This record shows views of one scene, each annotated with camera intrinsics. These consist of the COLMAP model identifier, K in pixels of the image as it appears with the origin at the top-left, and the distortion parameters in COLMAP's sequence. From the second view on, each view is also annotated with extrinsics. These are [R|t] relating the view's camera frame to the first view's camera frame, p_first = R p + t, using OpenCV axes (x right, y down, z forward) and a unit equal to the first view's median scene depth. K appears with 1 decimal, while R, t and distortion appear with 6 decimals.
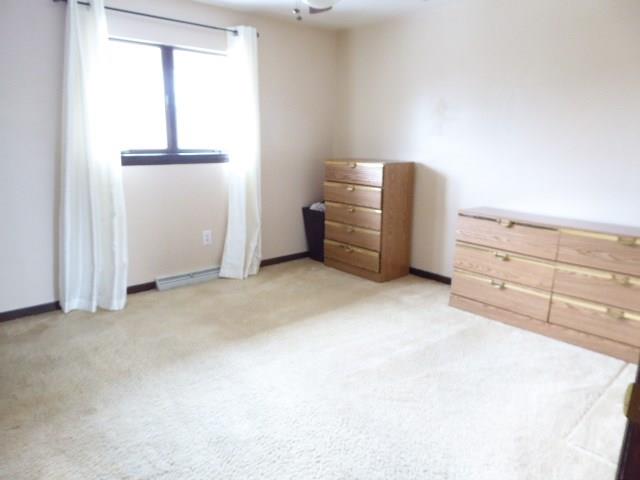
lens RADIAL K [[456.6, 0, 322.5], [0, 456.6, 237.4], [0, 0, 1]] dist [-0.010145, -0.003457]
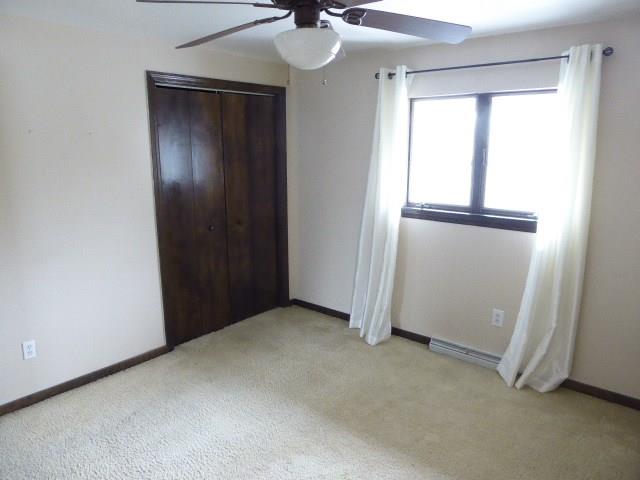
lens RADIAL K [[456.6, 0, 322.3], [0, 456.6, 244.5], [0, 0, 1]] dist [-0.010145, -0.003457]
pose [[0.141734, 0.200376, -0.969413, 0.494858], [-0.216460, 0.961873, 0.167170, -0.205716], [0.965948, 0.186146, 0.179703, 0.557395]]
